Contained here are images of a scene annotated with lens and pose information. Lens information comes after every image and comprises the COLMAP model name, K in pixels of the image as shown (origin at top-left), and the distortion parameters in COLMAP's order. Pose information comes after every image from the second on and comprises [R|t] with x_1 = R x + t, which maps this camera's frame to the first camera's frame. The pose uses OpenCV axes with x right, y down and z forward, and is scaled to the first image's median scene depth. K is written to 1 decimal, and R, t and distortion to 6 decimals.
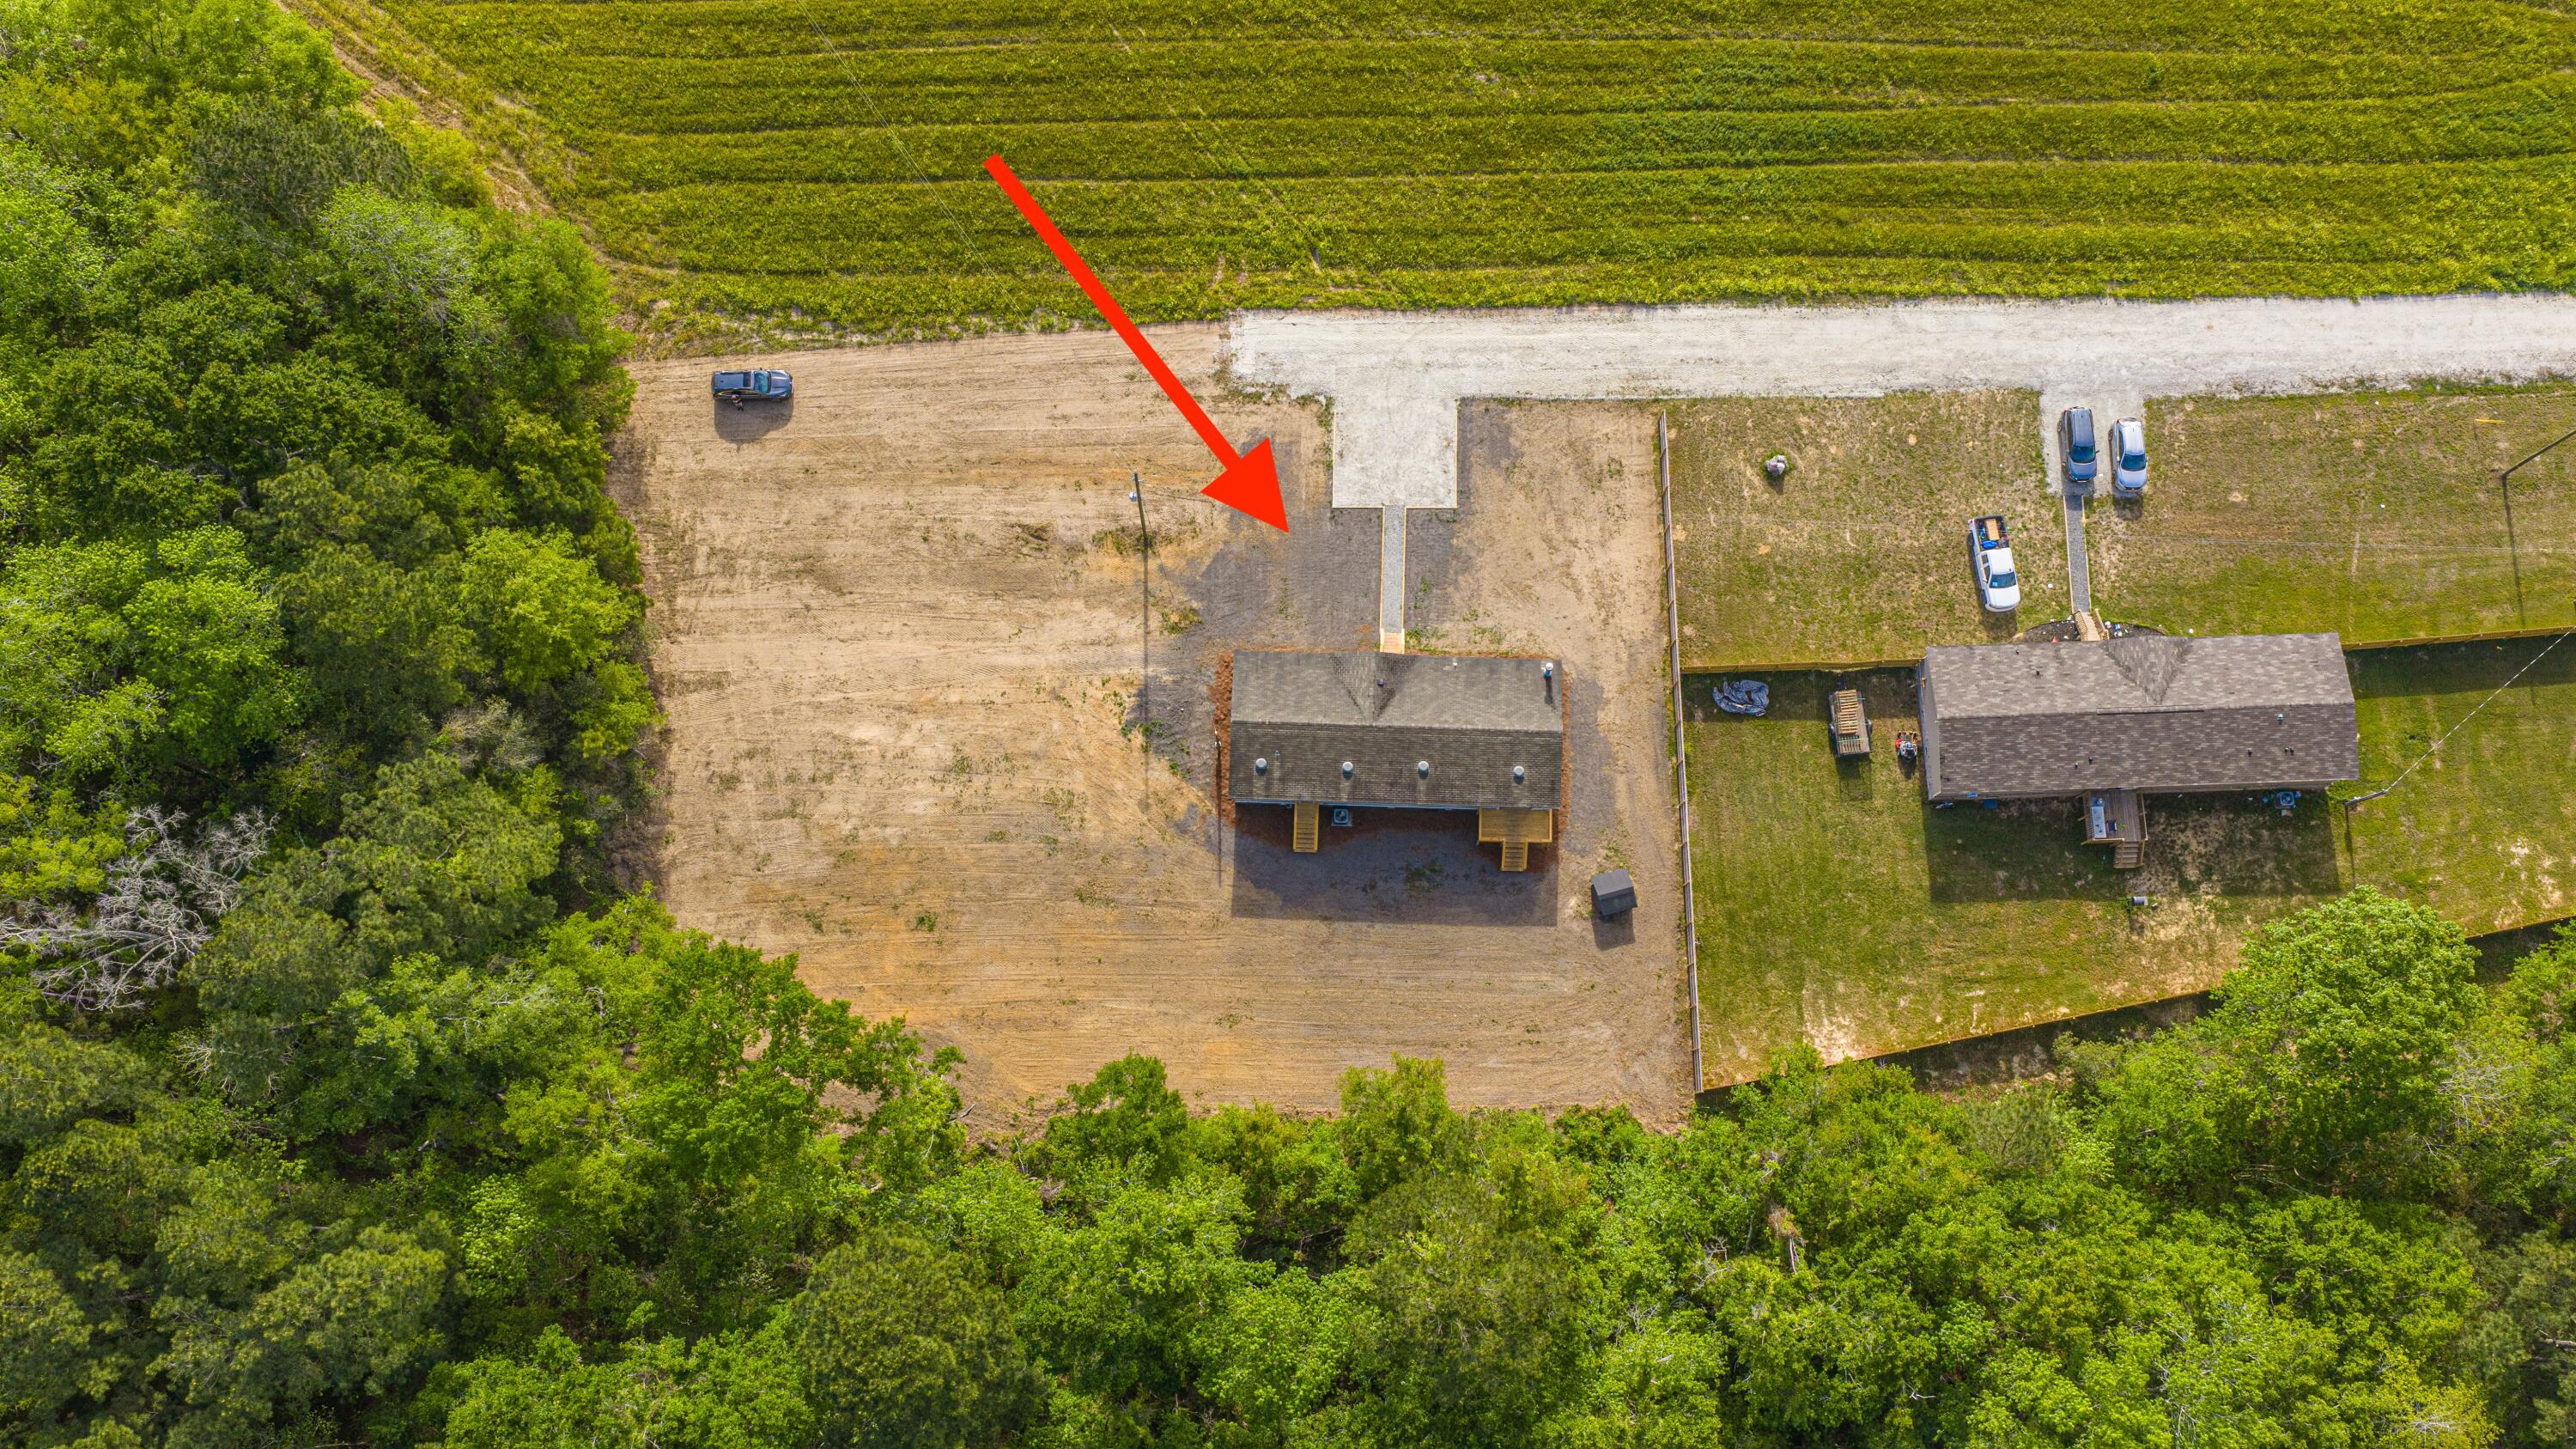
lens RADIAL K [[2125.5, 0, 1288.0], [0, 2125.5, 724.5], [0, 0, 1]] dist [0.035349, -0.065600]
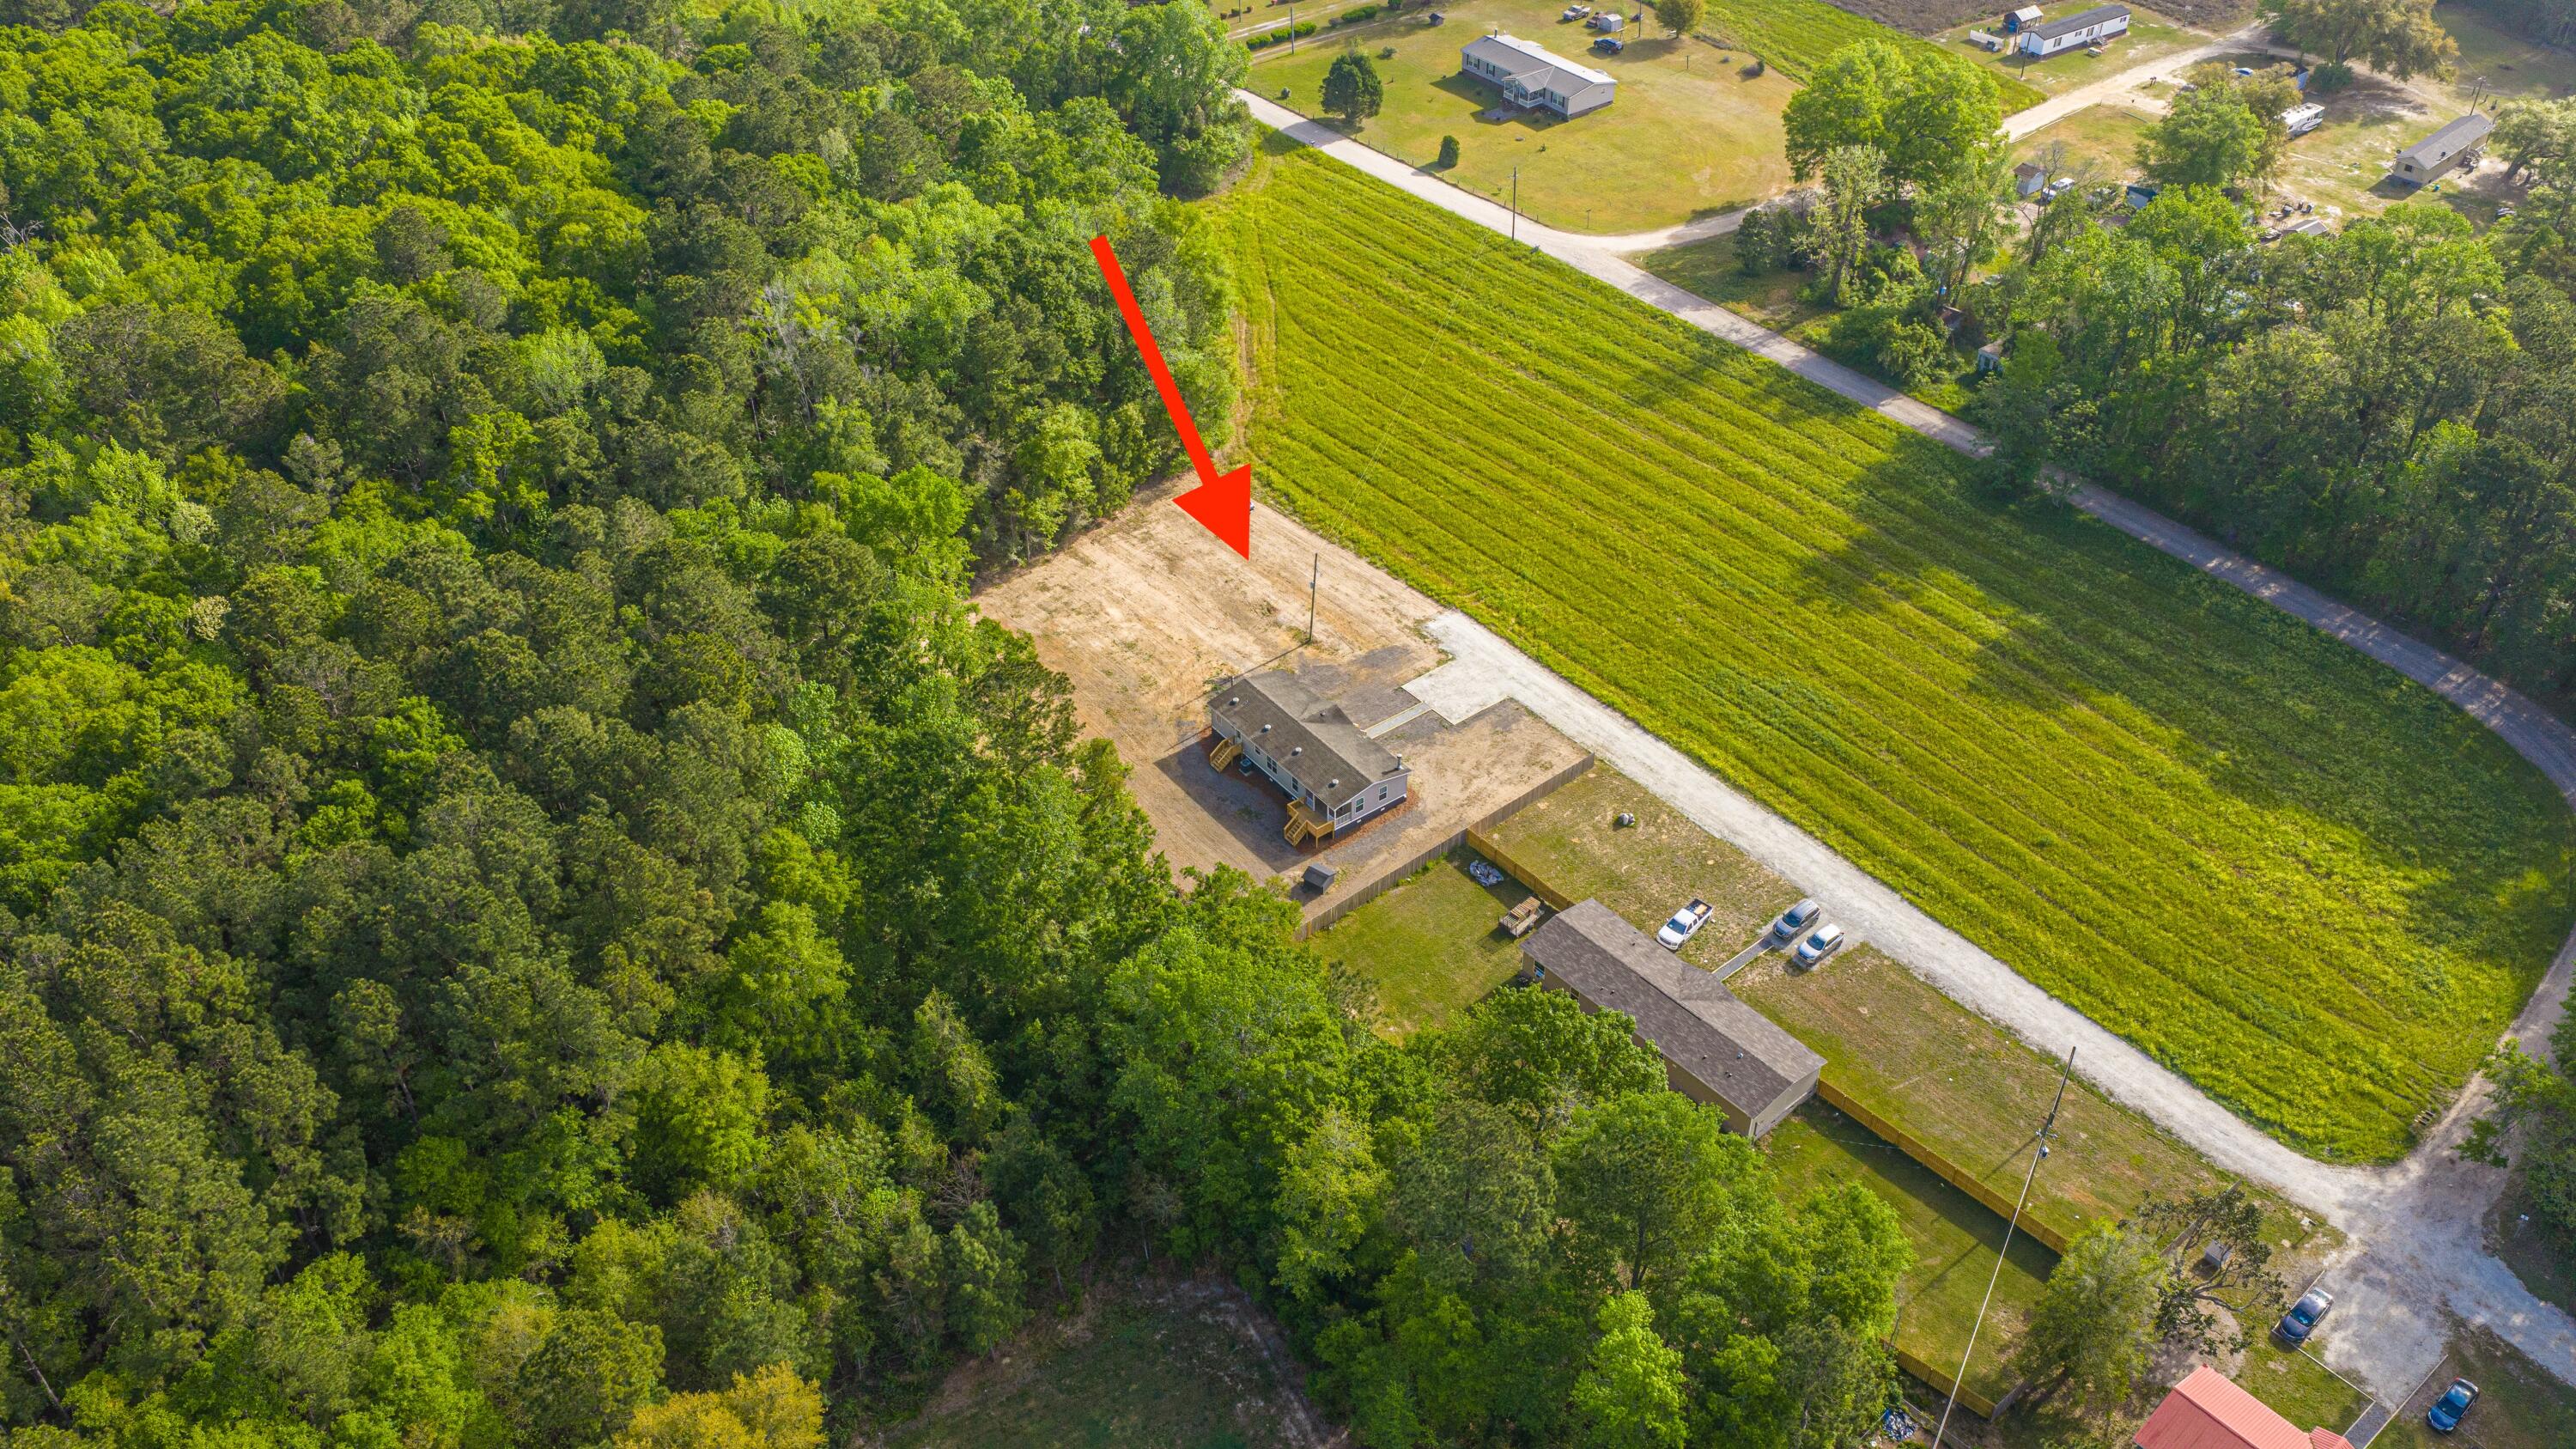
lens RADIAL K [[2125.5, 0, 1288.0], [0, 2125.5, 724.5], [0, 0, 1]] dist [0.035349, -0.065600]
pose [[0.630158, 0.481053, -0.609499, 0.931238], [-0.758740, 0.548270, -0.351730, 0.524777], [0.164969, 0.684097, 0.710491, -0.110638]]
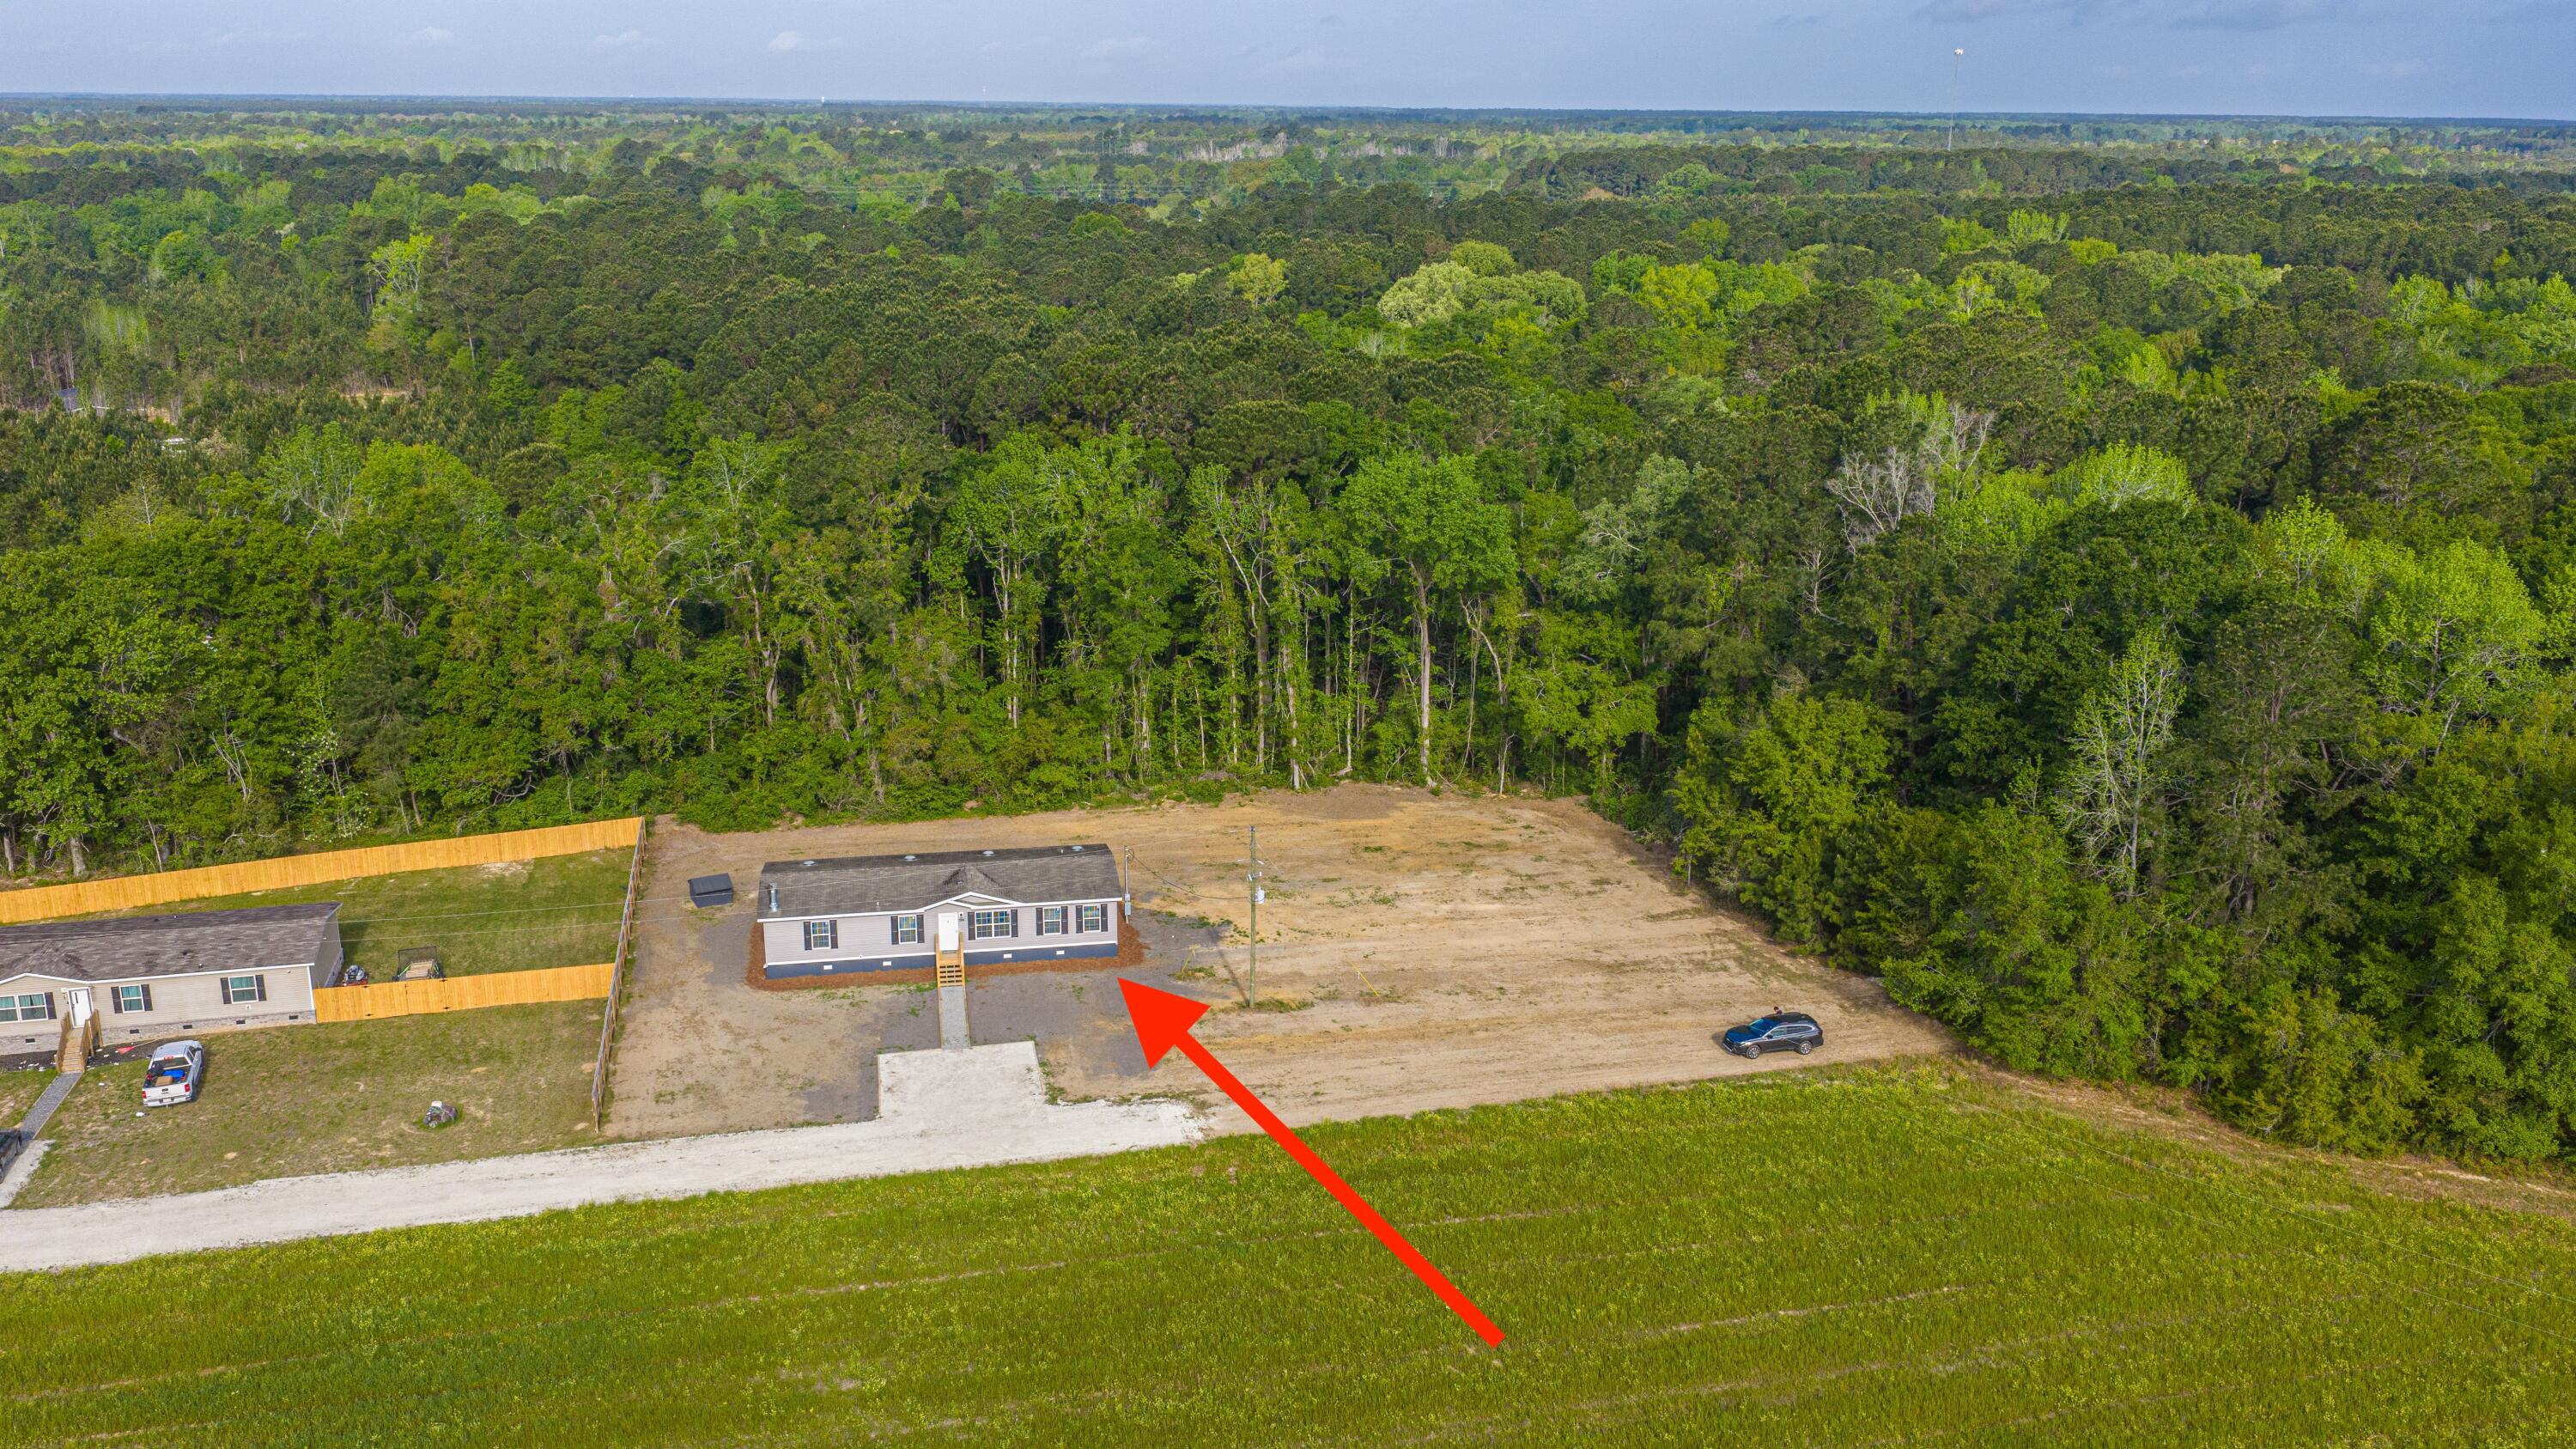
lens RADIAL K [[2125.5, 0, 1288.0], [0, 2125.5, 724.5], [0, 0, 1]] dist [0.035349, -0.065600]
pose [[-0.975910, 0.052805, -0.211685, 0.090732], [-0.214922, -0.065845, 0.974409, -0.896286], [0.037515, 0.996432, 0.075608, 0.814619]]
